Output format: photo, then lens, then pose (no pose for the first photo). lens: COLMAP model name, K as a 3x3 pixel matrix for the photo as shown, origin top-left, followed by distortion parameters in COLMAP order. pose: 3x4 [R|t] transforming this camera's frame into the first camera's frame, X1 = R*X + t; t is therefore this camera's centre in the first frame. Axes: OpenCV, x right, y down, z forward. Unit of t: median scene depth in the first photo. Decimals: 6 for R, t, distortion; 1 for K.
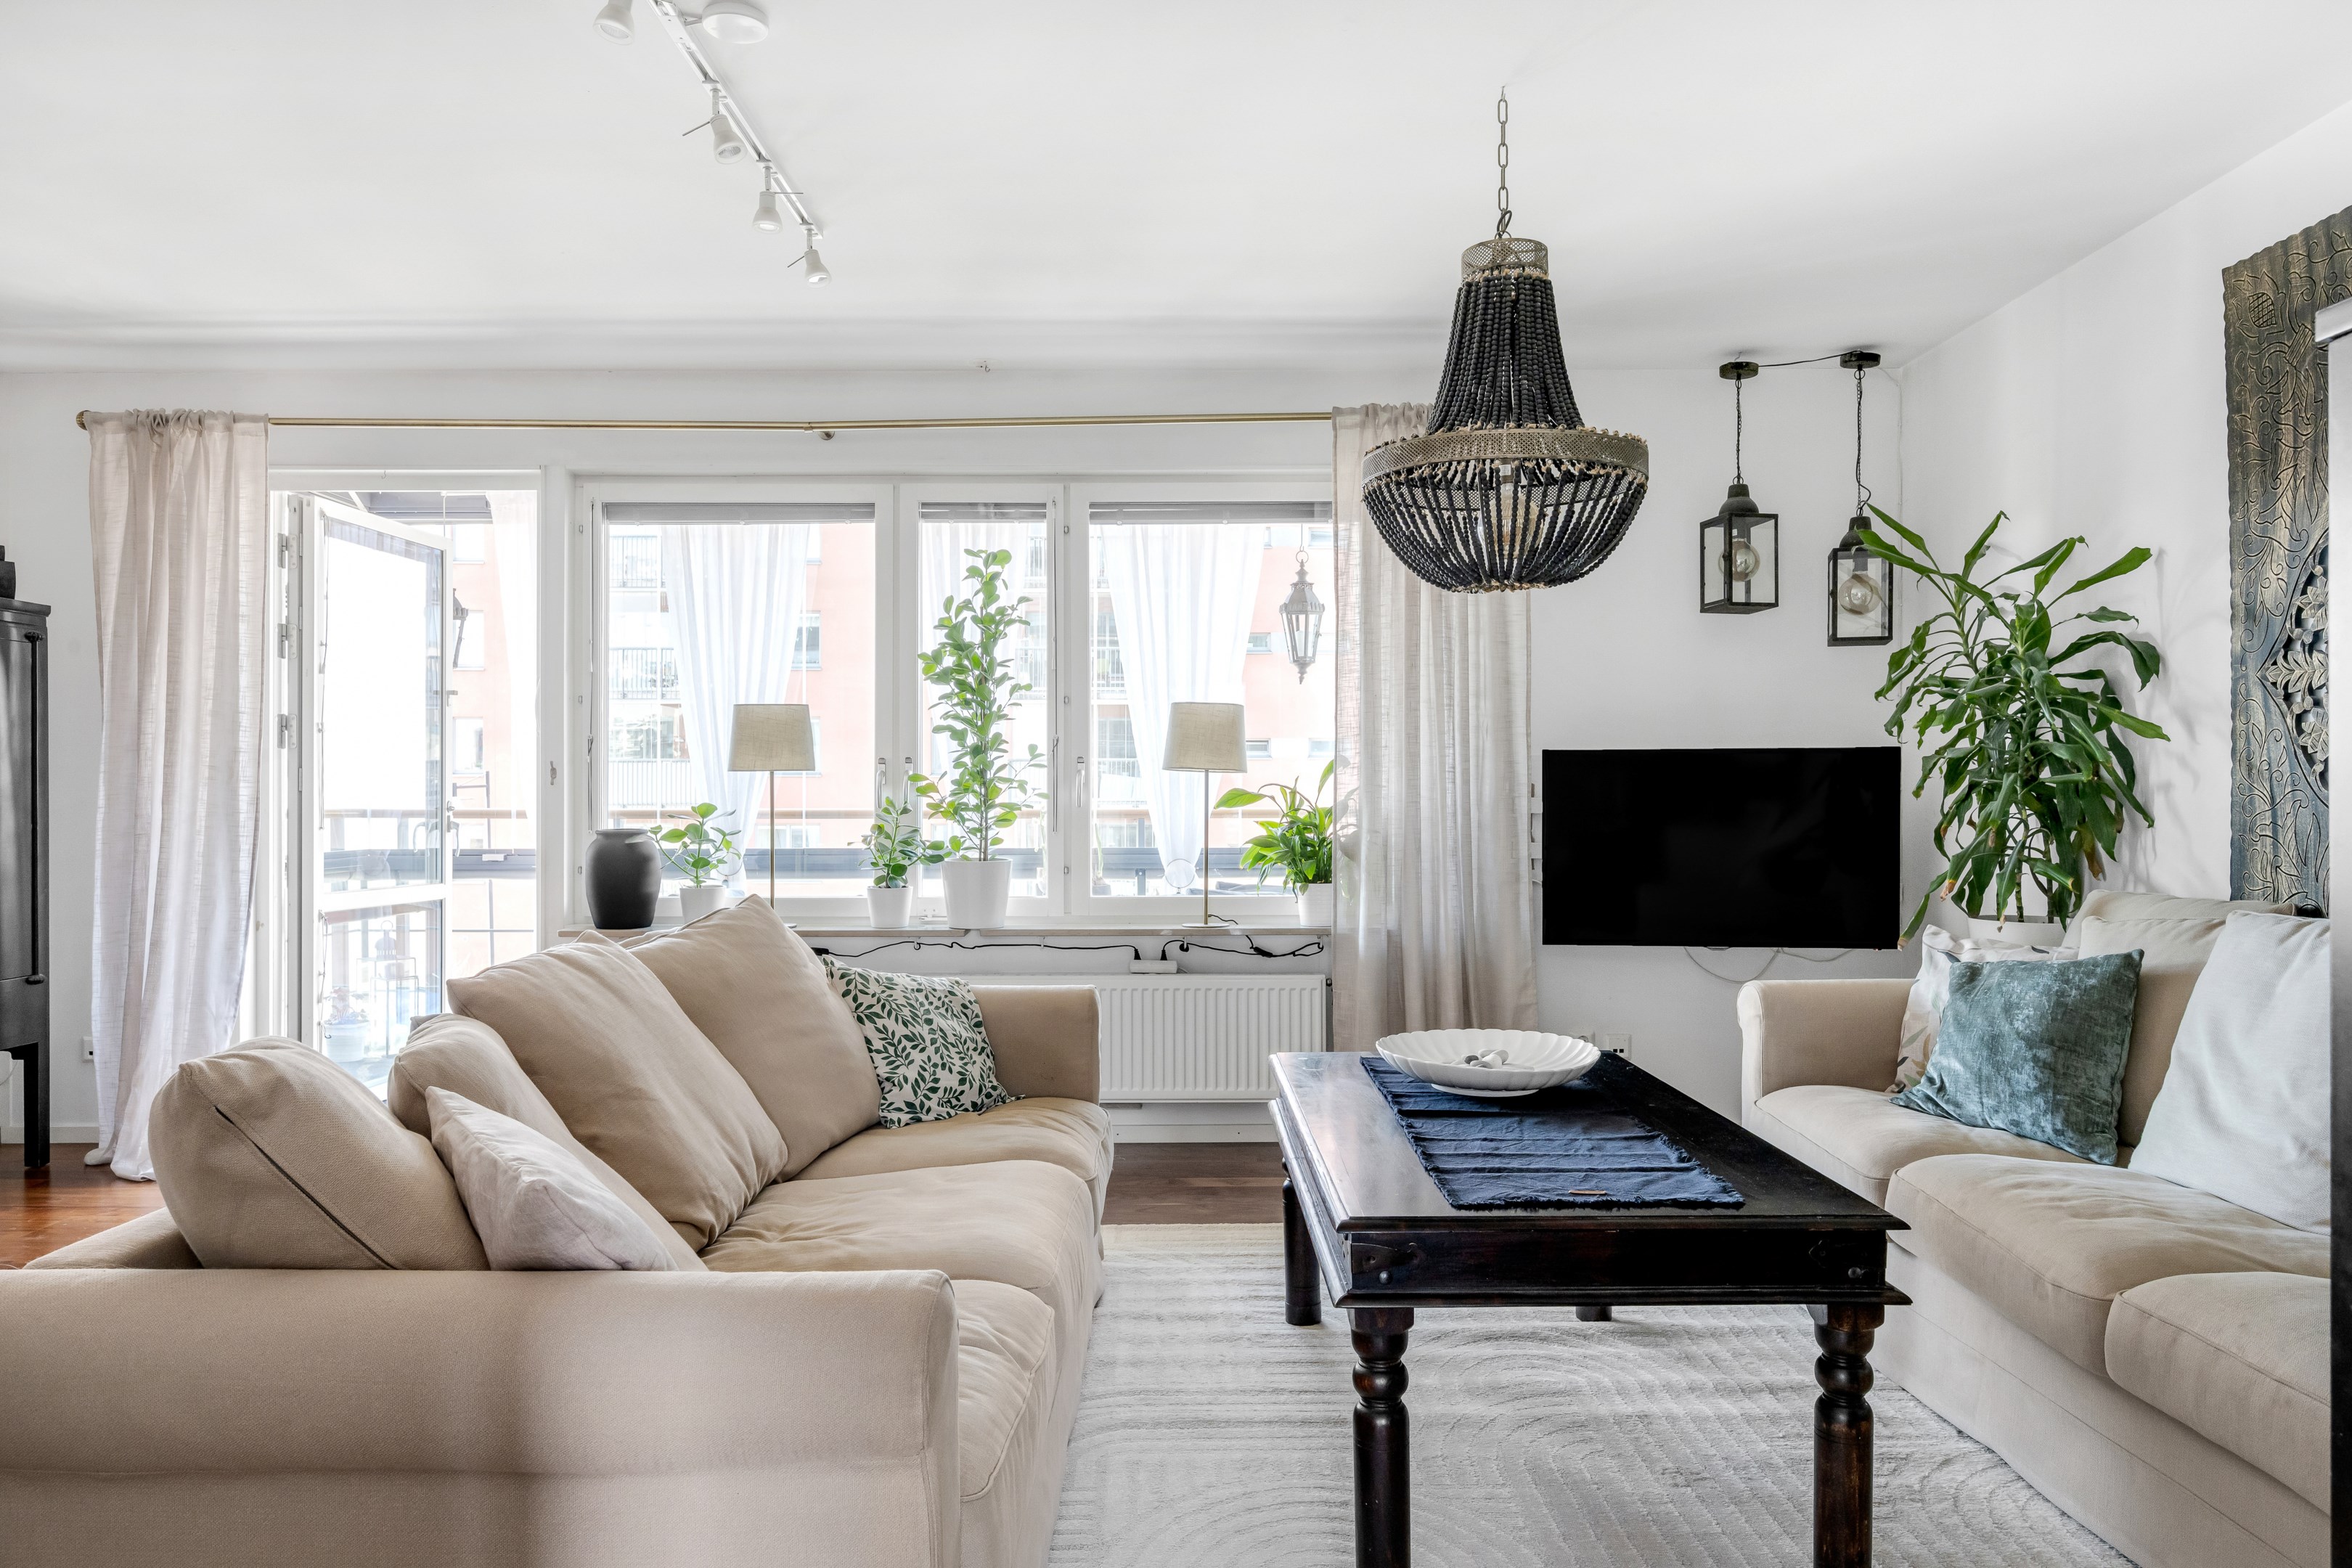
lens RADIAL K [[1682.0, 0, 1178.9], [0, 1682.0, 783.3], [0, 0, 1]] dist [0.002793, 0.000029]
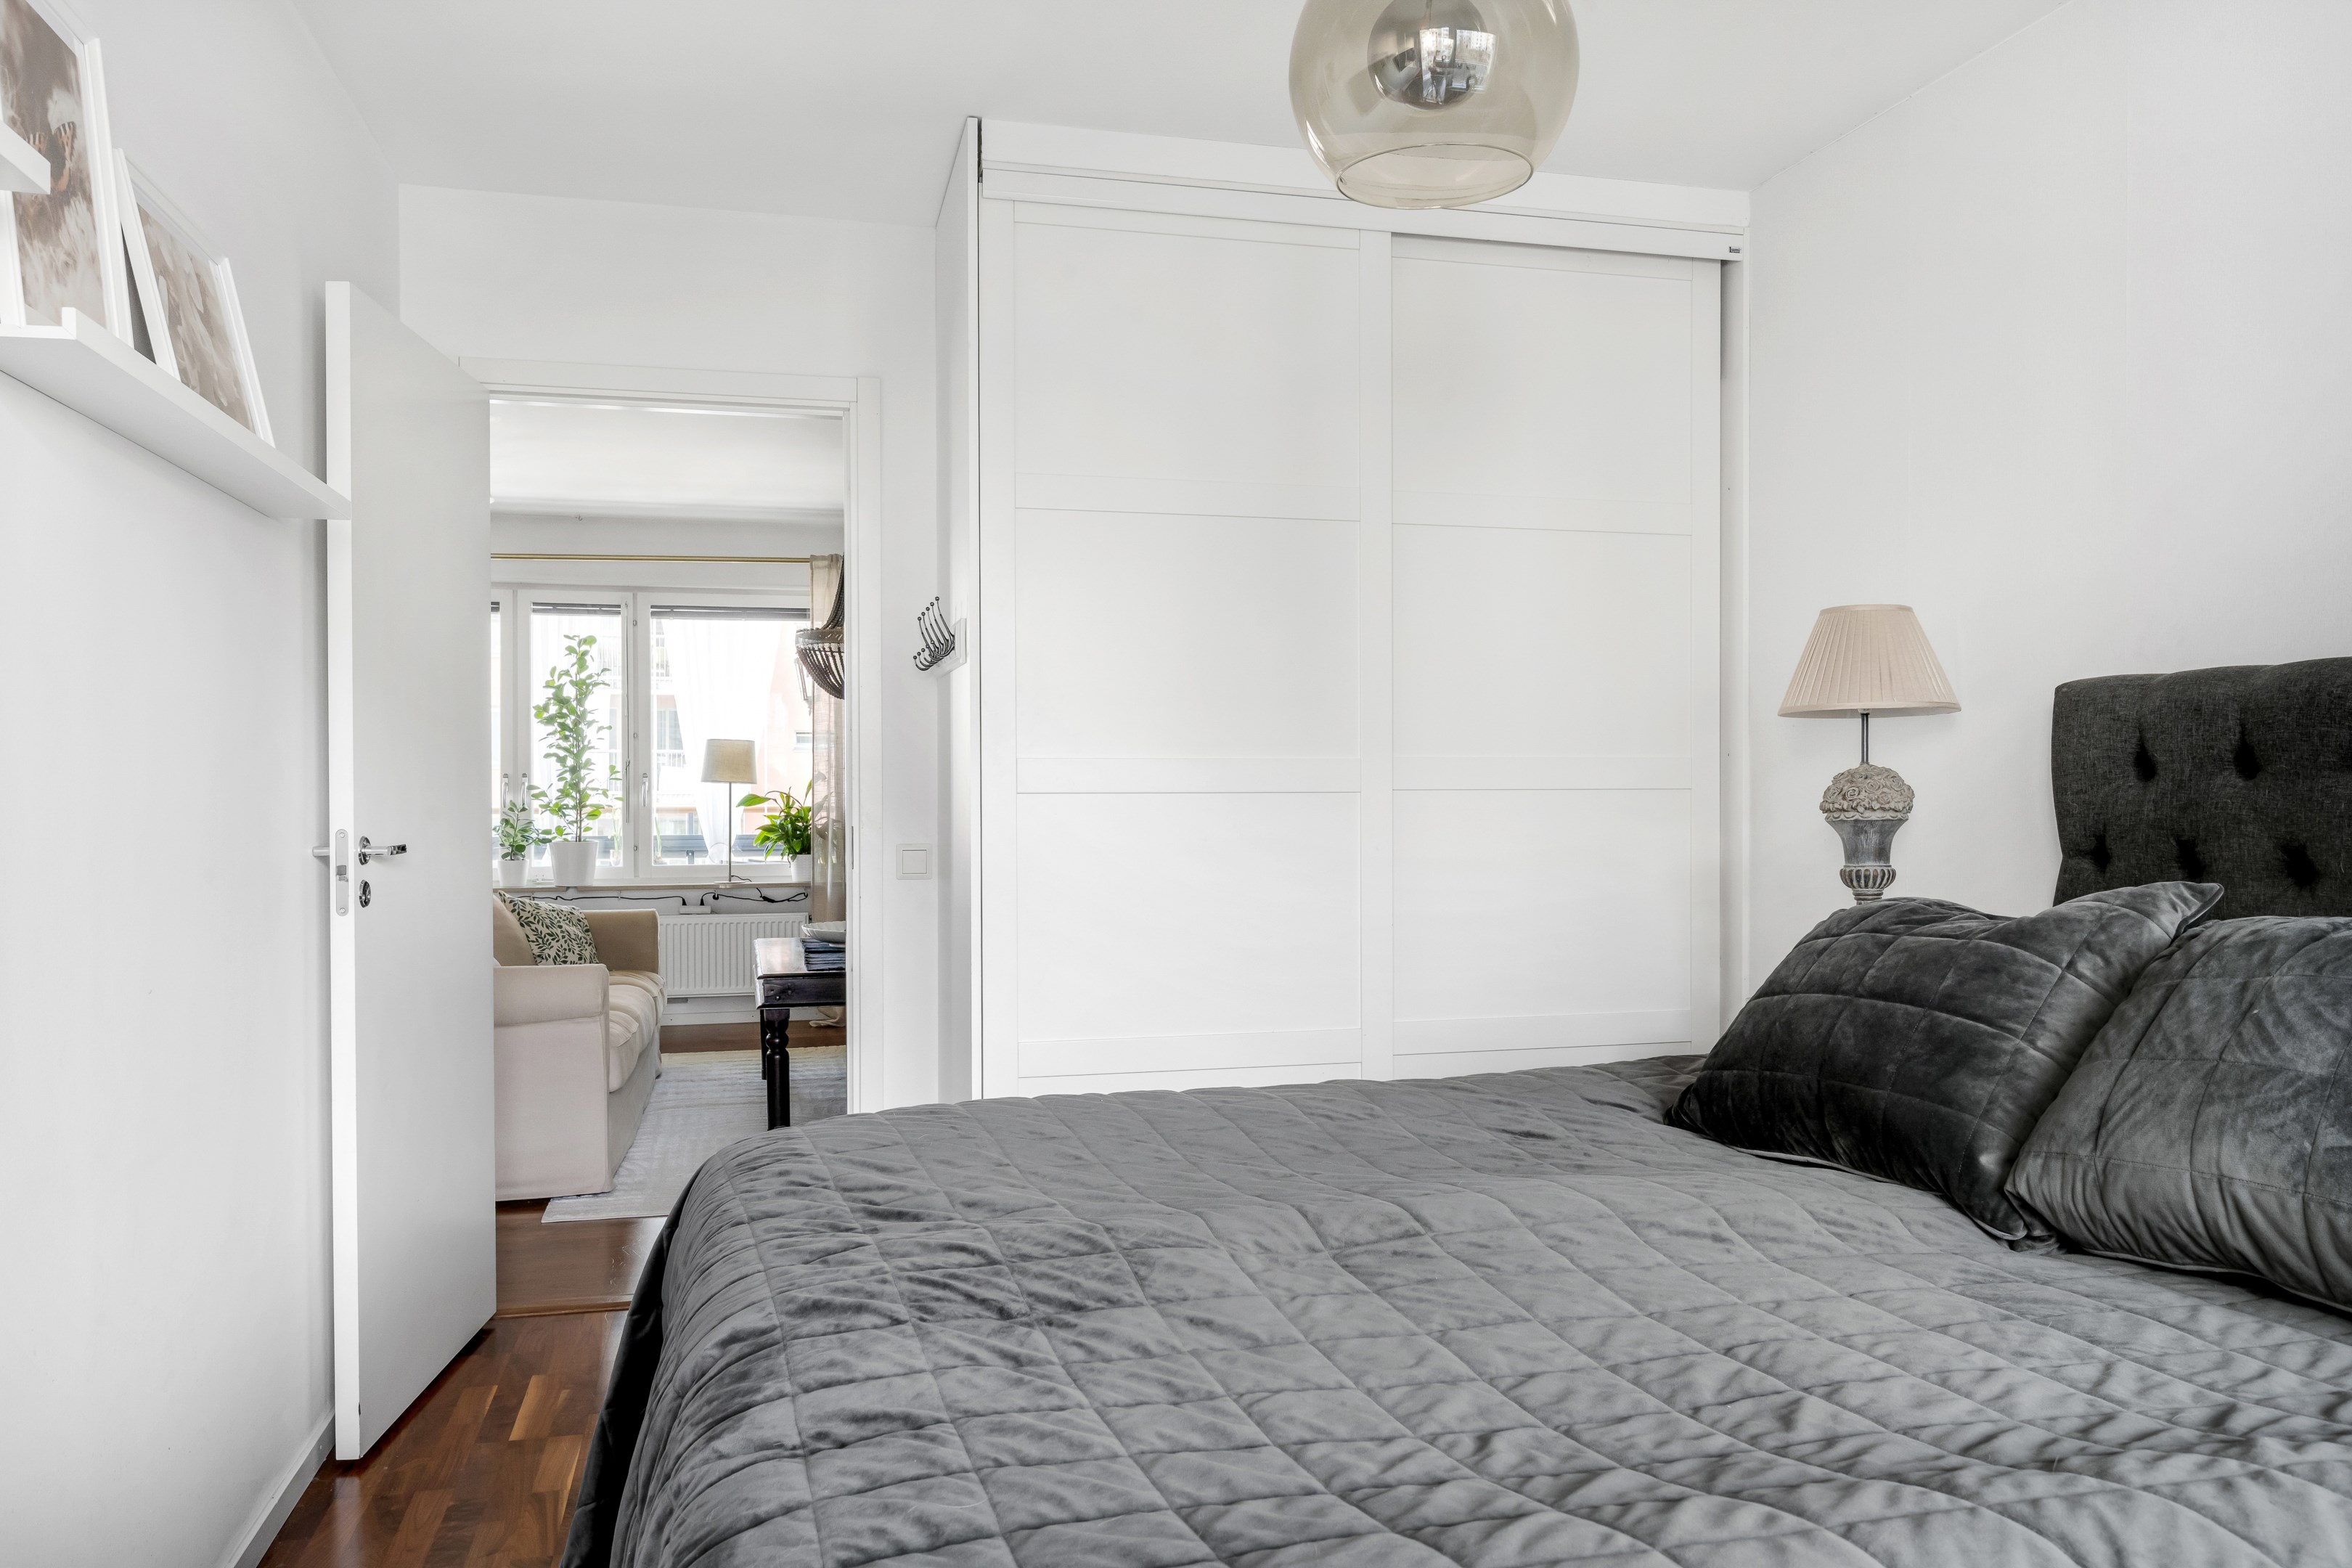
lens RADIAL K [[1682.0, 0, 1173.8], [0, 1682.0, 804.0], [0, 0, 1]] dist [0.002793, 0.000029]
pose [[0.969182, -0.001994, 0.246336, 0.030415], [-0.002477, 0.999838, 0.017837, -0.016609], [-0.246331, -0.017898, 0.969020, -0.600239]]
